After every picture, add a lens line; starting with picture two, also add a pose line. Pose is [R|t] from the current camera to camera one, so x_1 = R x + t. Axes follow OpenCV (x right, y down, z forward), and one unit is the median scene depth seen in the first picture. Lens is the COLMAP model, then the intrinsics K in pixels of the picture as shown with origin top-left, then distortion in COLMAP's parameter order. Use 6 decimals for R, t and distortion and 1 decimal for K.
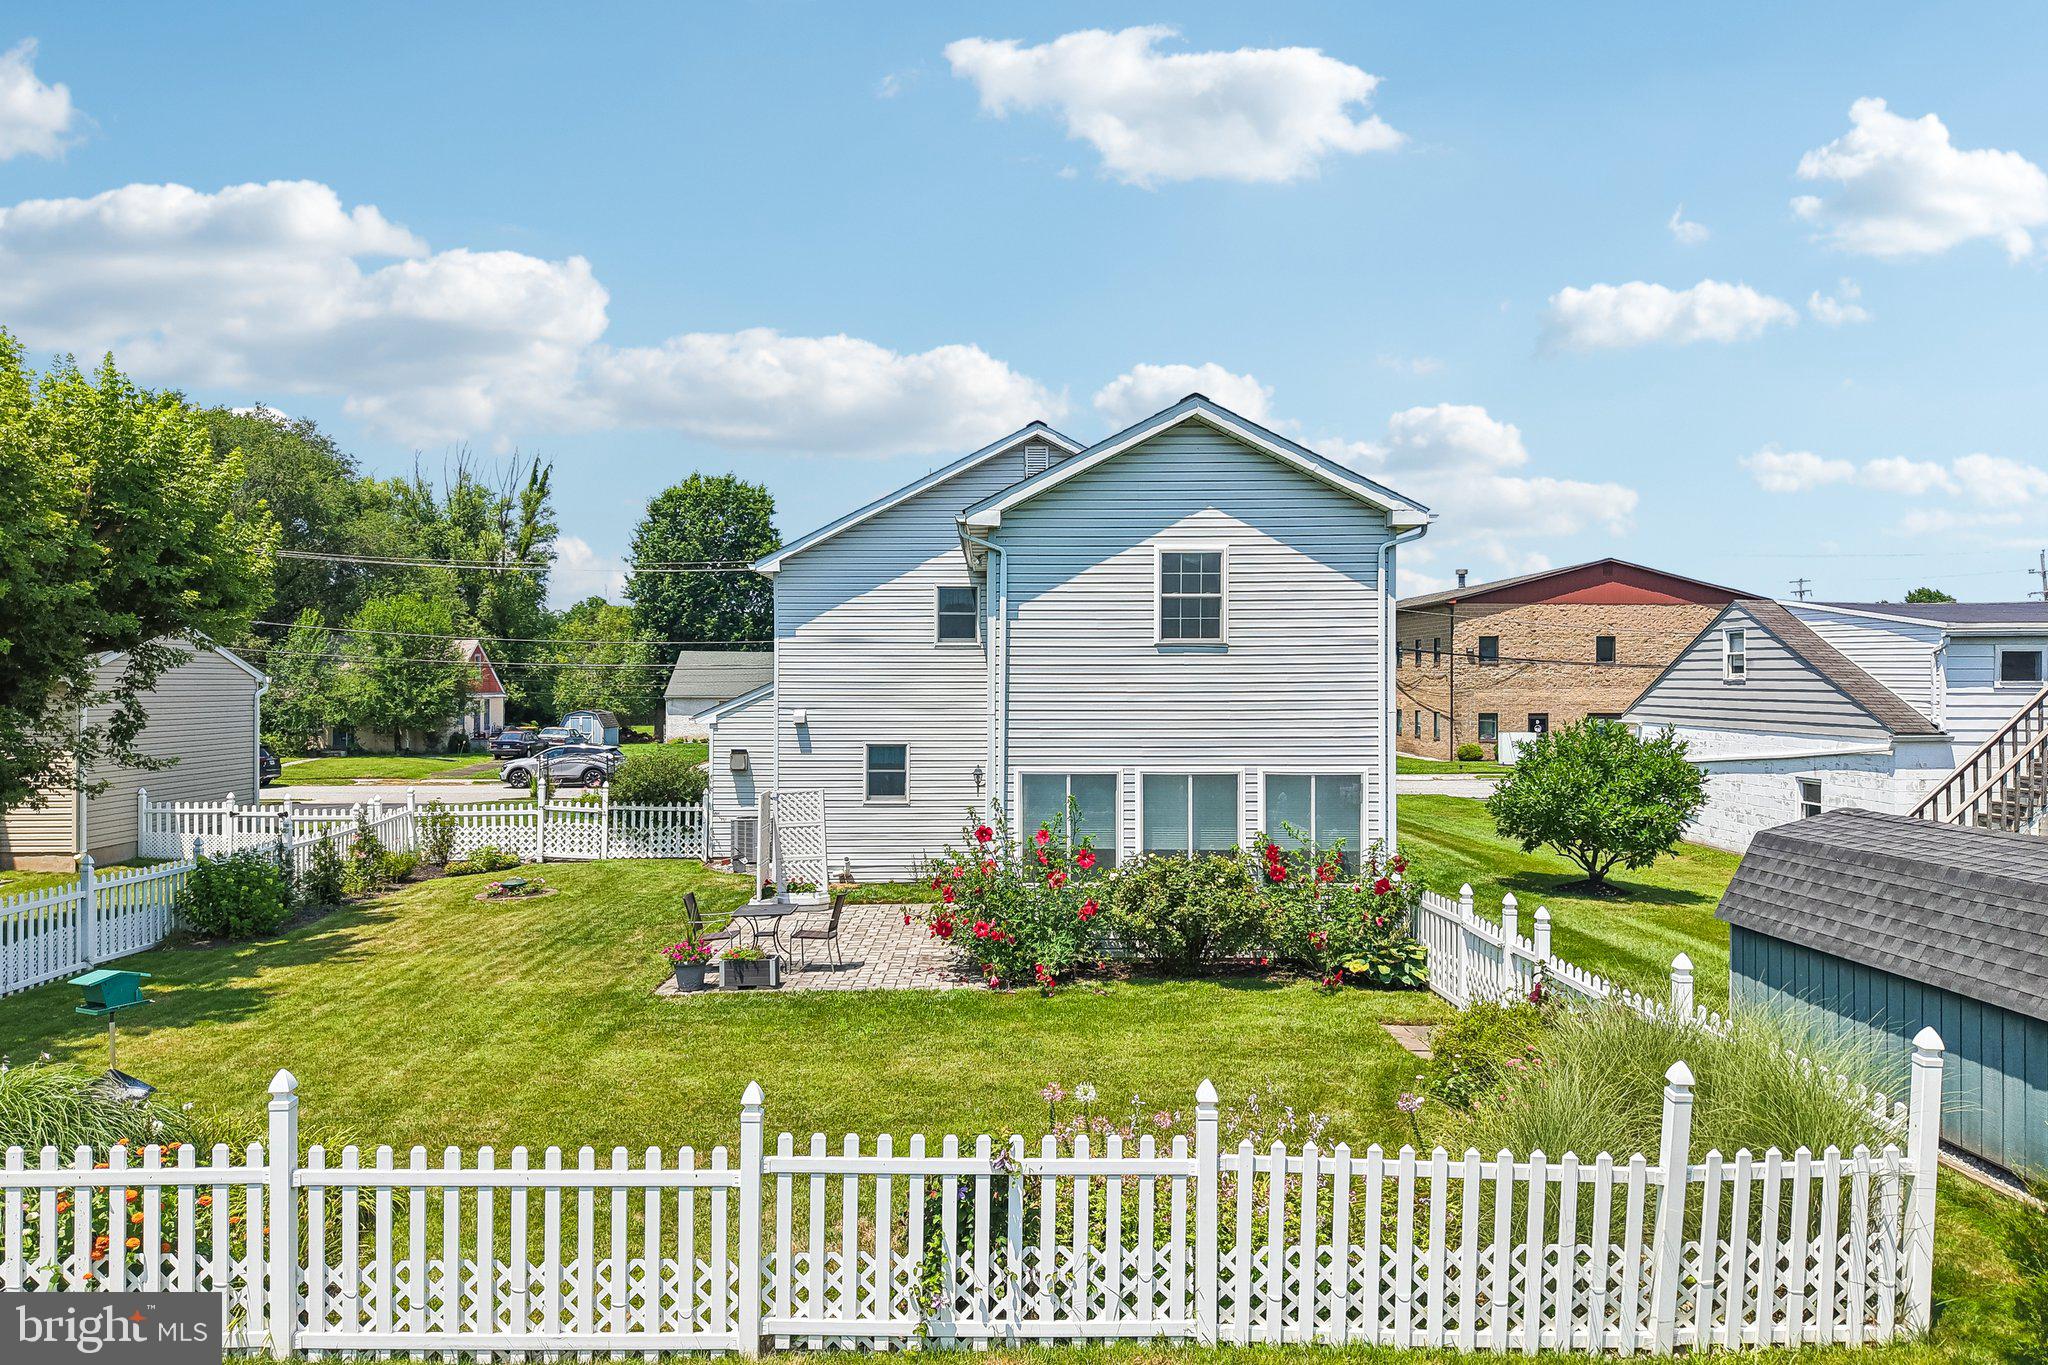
lens RADIAL K [[1346.8, 0, 1024.0], [0, 1346.8, 682.5], [0, 0, 1]] dist [0.004273, -0.001014]
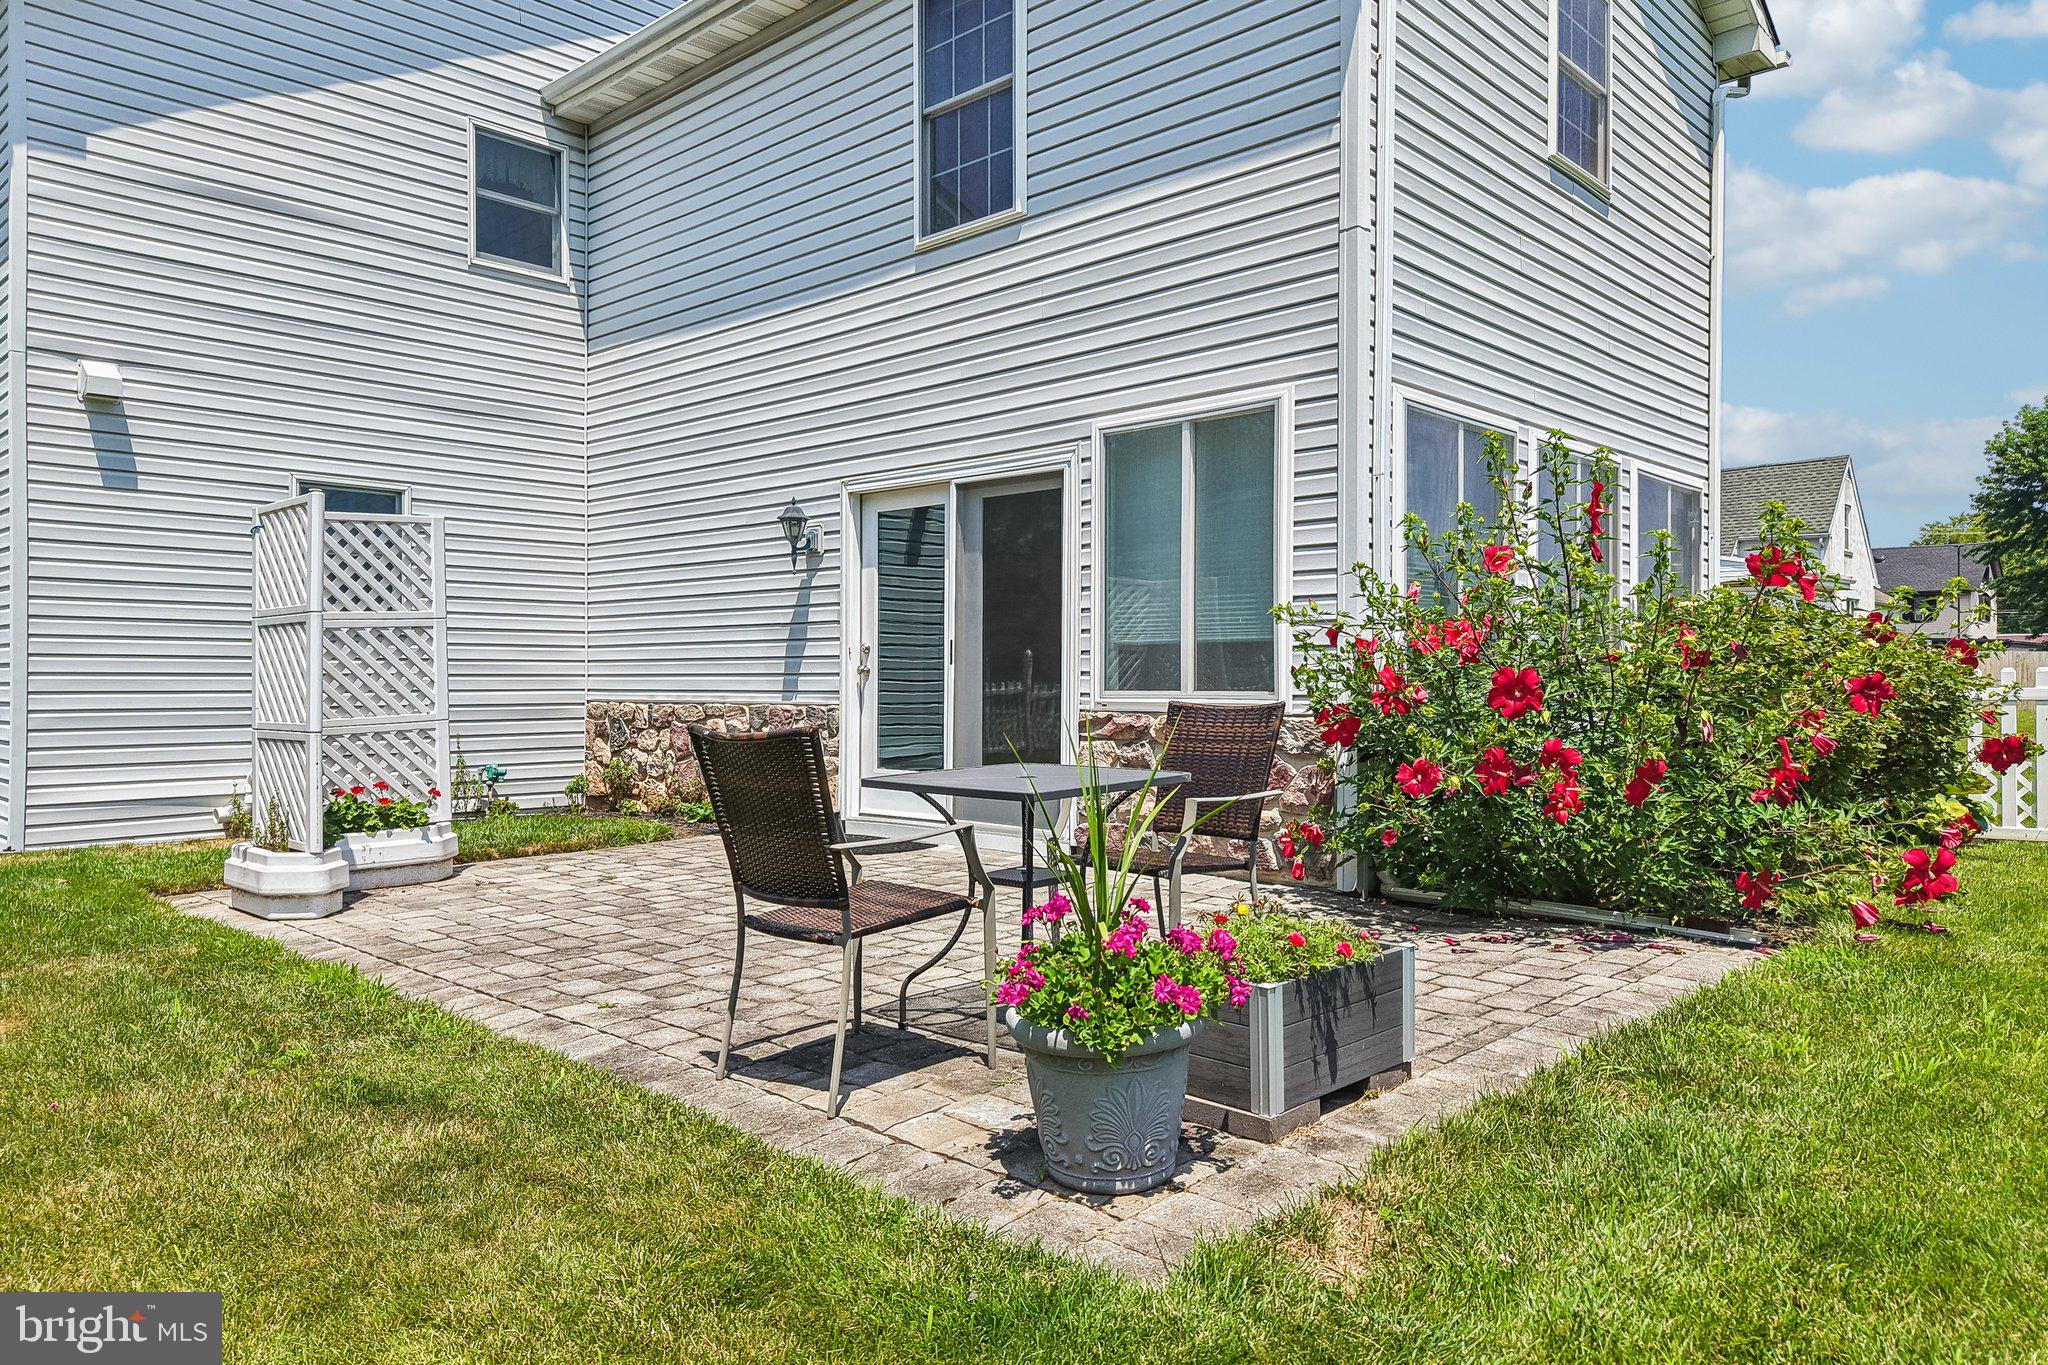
lens RADIAL K [[1370.7, 0, 1025.5], [0, 1370.7, 718.6], [0, 0, 1]] dist [-0.013145, -0.001593]
pose [[0.706082, -0.018590, 0.707886, -0.261910], [0.000219, 0.999661, 0.026034, 0.109585], [-0.708130, -0.018227, 0.705847, 0.598070]]
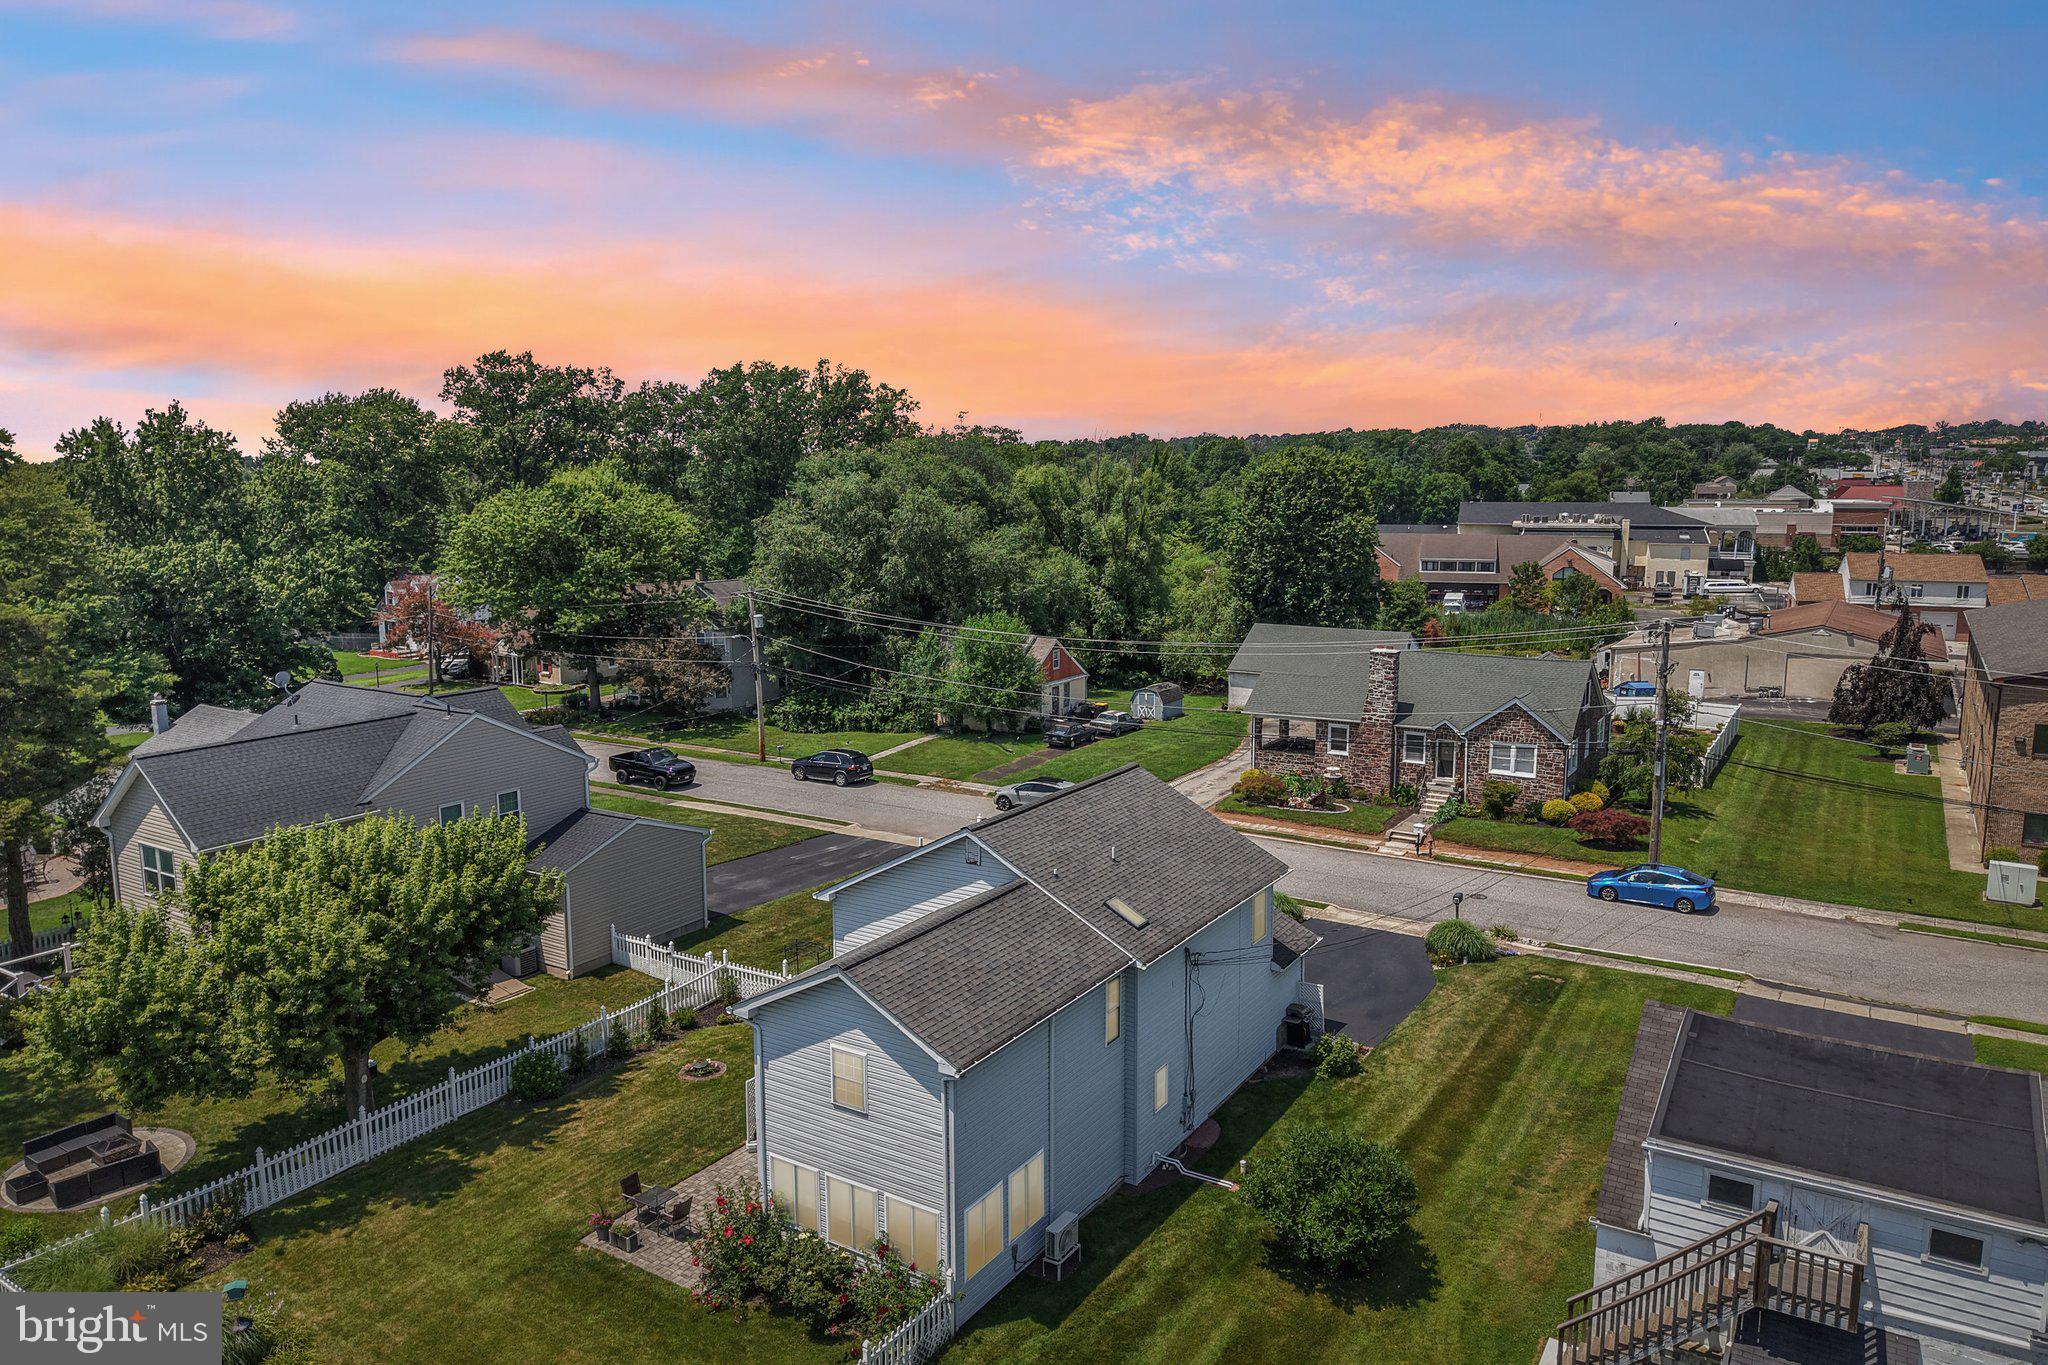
lens RADIAL K [[1375.7, 0, 1024.0], [0, 1375.7, 682.5], [0, 0, 1]] dist [-0.025828, -0.002031]
pose [[0.826216, 0.078037, -0.557922, 0.872164], [0.006481, 0.988977, 0.147926, -0.573274], [0.563316, -0.125835, 0.816603, -0.112286]]
